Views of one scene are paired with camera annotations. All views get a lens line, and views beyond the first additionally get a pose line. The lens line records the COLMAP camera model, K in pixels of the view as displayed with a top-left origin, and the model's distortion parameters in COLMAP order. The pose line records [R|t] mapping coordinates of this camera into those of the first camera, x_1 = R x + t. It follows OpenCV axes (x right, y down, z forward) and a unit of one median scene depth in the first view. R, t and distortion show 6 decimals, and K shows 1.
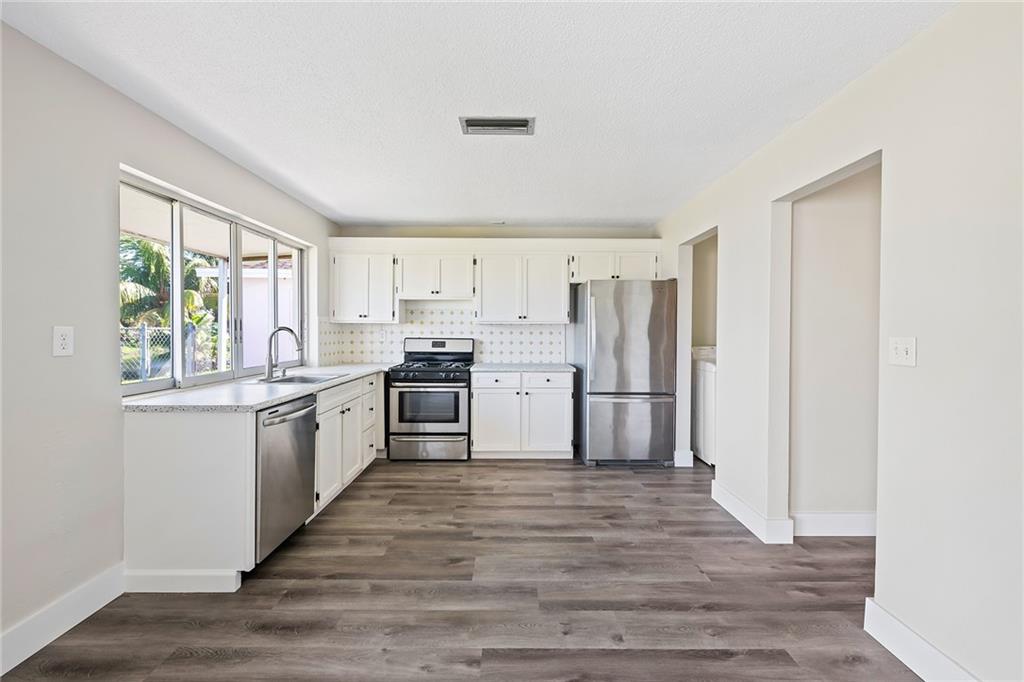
lens RADIAL K [[428.7, 0, 512.8], [0, 428.7, 336.9], [0, 0, 1]] dist [0.000464, -0.000371]
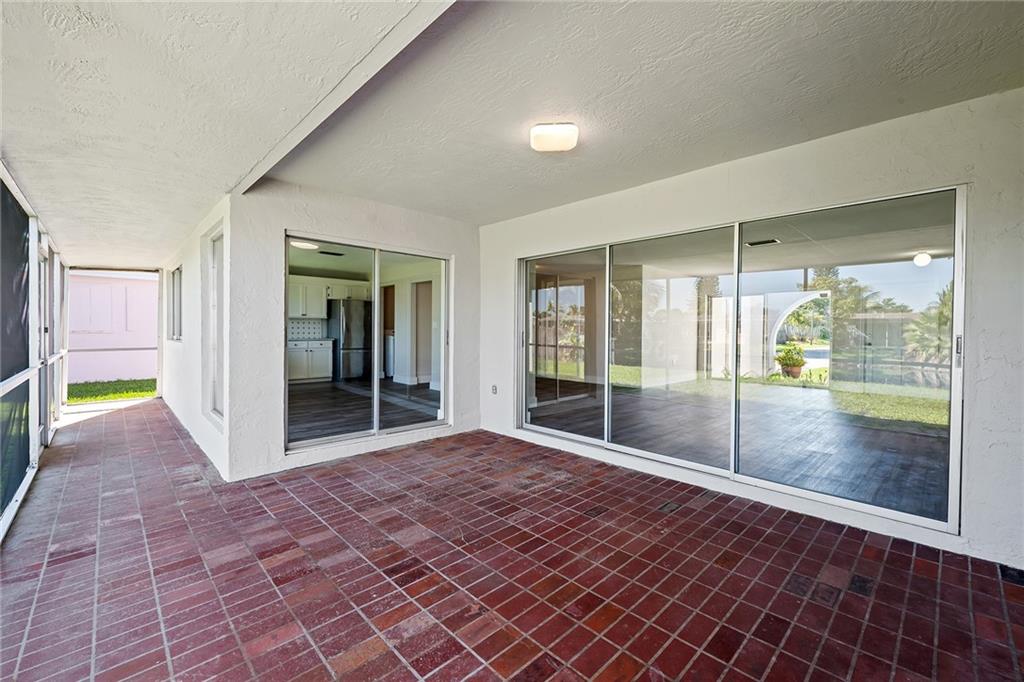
lens RADIAL K [[425.1, 0, 513.6], [0, 425.1, 334.7], [0, 0, 1]] dist [-0.001396, -0.000541]
pose [[0.722142, -0.007881, 0.691700, -0.766624], [0.010559, 0.999944, 0.000369, 0.066900], [-0.691665, 0.007037, 0.722185, -1.344131]]
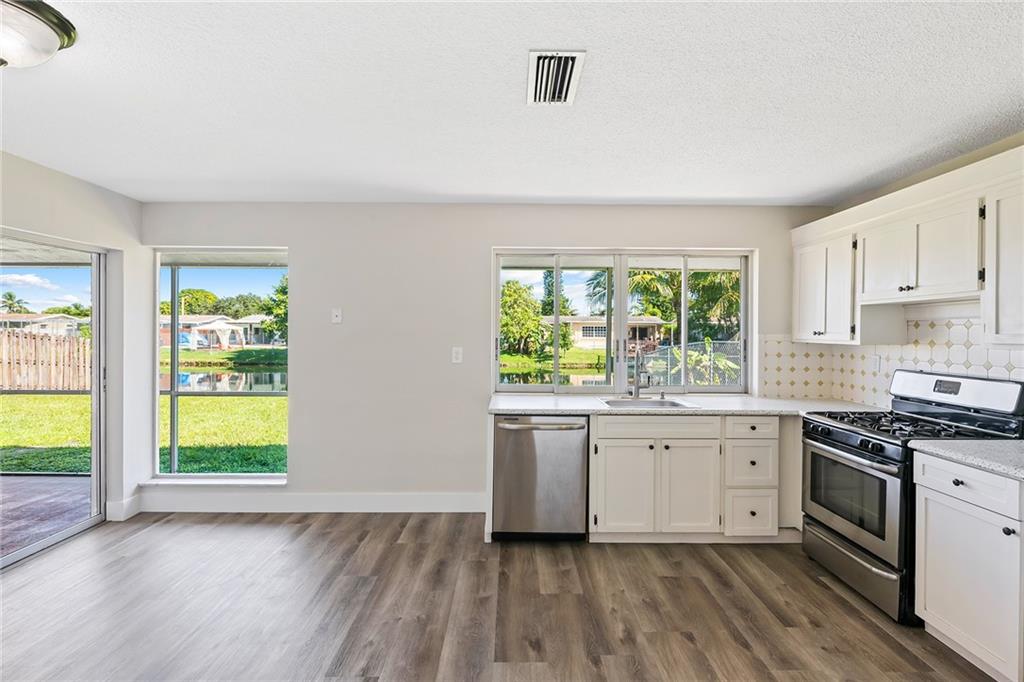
lens RADIAL K [[471.4, 0, 512.1], [0, 471.4, 335.8], [0, 0, 1]] dist [-0.000218, -0.000393]
pose [[0.001903, 0.002754, -0.999994, 0.486279], [-0.023111, 0.999729, 0.002709, -0.041673], [0.999731, 0.023106, 0.001967, 0.604258]]
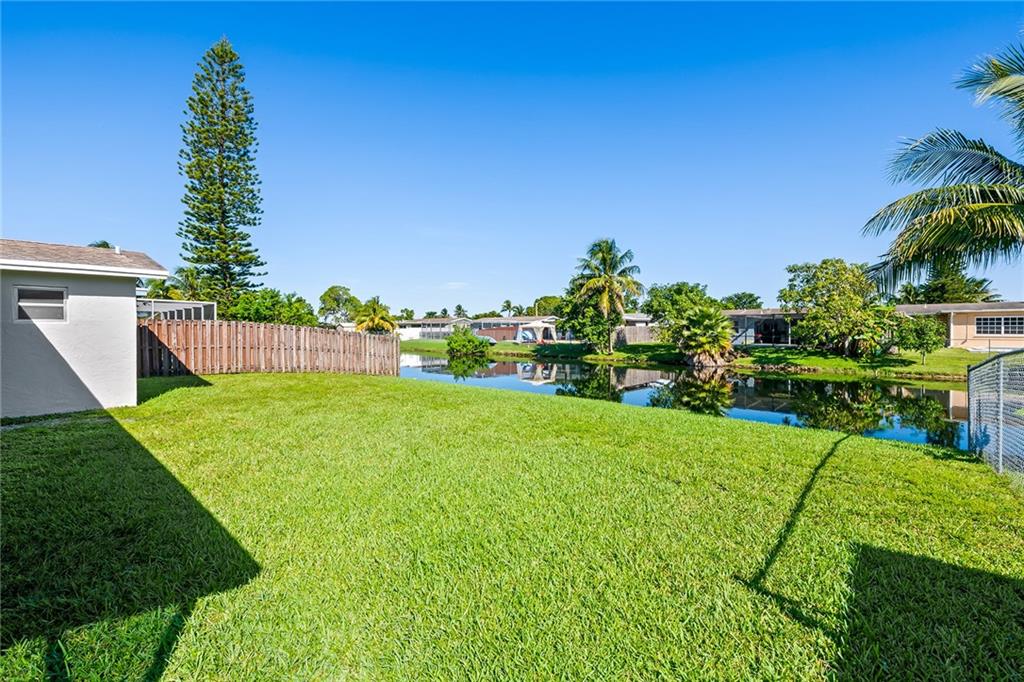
lens RADIAL K [[432.1, 0, 514.6], [0, 432.1, 334.6], [0, 0, 1]] dist [-0.001237, -0.000518]
pose [[-0.666850, 0.005893, -0.745169, -1.050480], [-0.015102, 0.999656, 0.021420, -0.044221], [0.745039, 0.025537, -0.666531, 1.578462]]
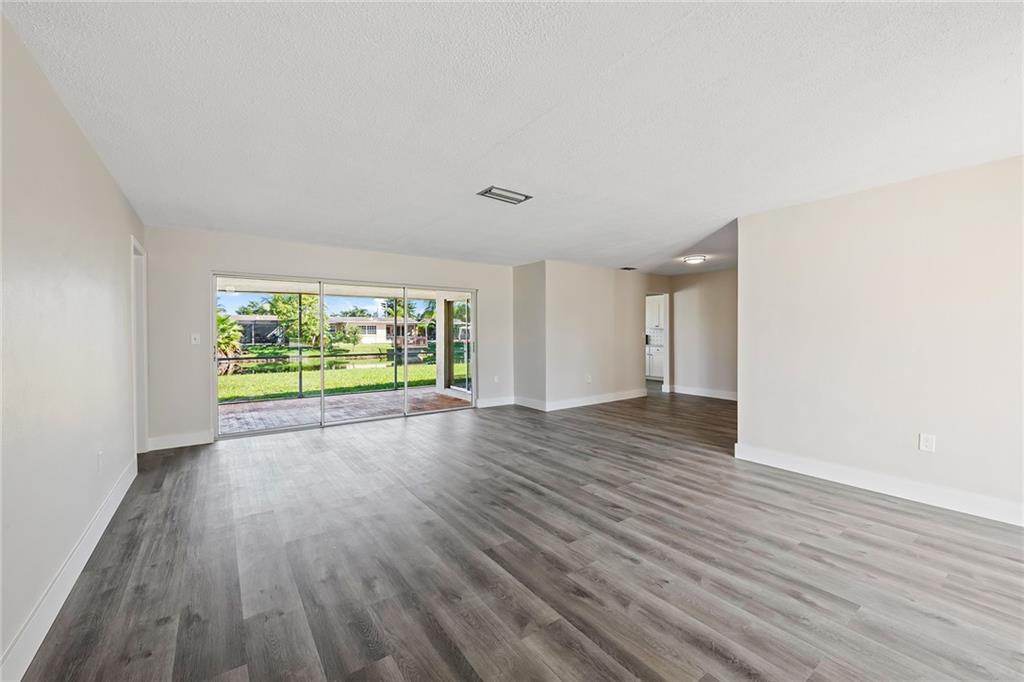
lens RADIAL K [[410.6, 0, 517.2], [0, 410.6, 336.0], [0, 0, 1]] dist [0.002902, 0.000017]
pose [[0.591695, 0.003240, -0.806156, 1.873526], [-0.009172, 0.999954, -0.002714, 0.032721], [0.806110, 0.009000, 0.591697, -1.353311]]
